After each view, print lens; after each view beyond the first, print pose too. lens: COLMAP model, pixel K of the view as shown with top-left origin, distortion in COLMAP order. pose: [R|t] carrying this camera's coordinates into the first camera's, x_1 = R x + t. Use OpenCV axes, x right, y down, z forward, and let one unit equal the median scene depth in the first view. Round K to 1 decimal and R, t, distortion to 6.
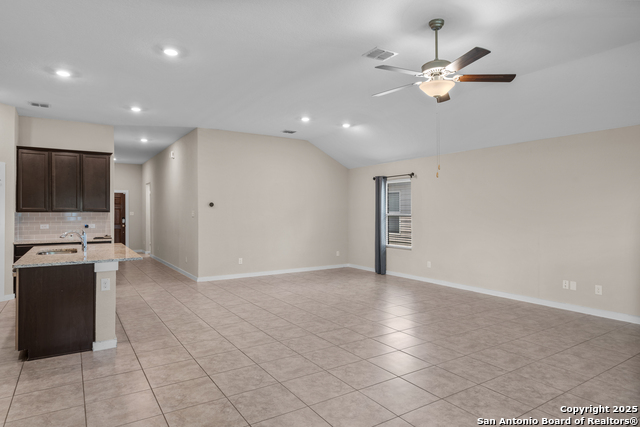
lens RADIAL K [[383.4, 0, 320.7], [0, 383.4, 211.8], [0, 0, 1]] dist [-0.003436, -0.000008]
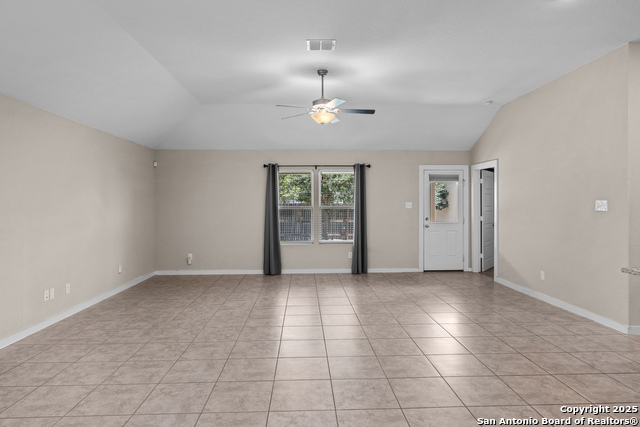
lens RADIAL K [[383.4, 0, 317.6], [0, 383.4, 210.3], [0, 0, 1]] dist [-0.003436, -0.000008]
pose [[-0.856191, -0.005888, 0.516626, -0.323139], [0.002421, 0.999878, 0.015409, 0.000857], [-0.516653, 0.014444, -0.856073, 1.731339]]
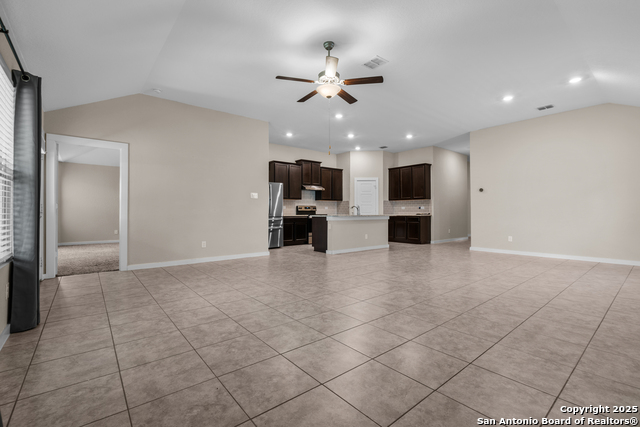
lens RADIAL K [[288.5, 0, 320.0], [0, 288.5, 211.1], [0, 0, 1]] dist [0.002765, 0.000552]
pose [[0.116152, -0.003486, -0.993225, 1.039935], [0.002181, 0.999992, -0.003255, 0.091066], [0.993229, -0.001788, 0.116159, 0.653976]]
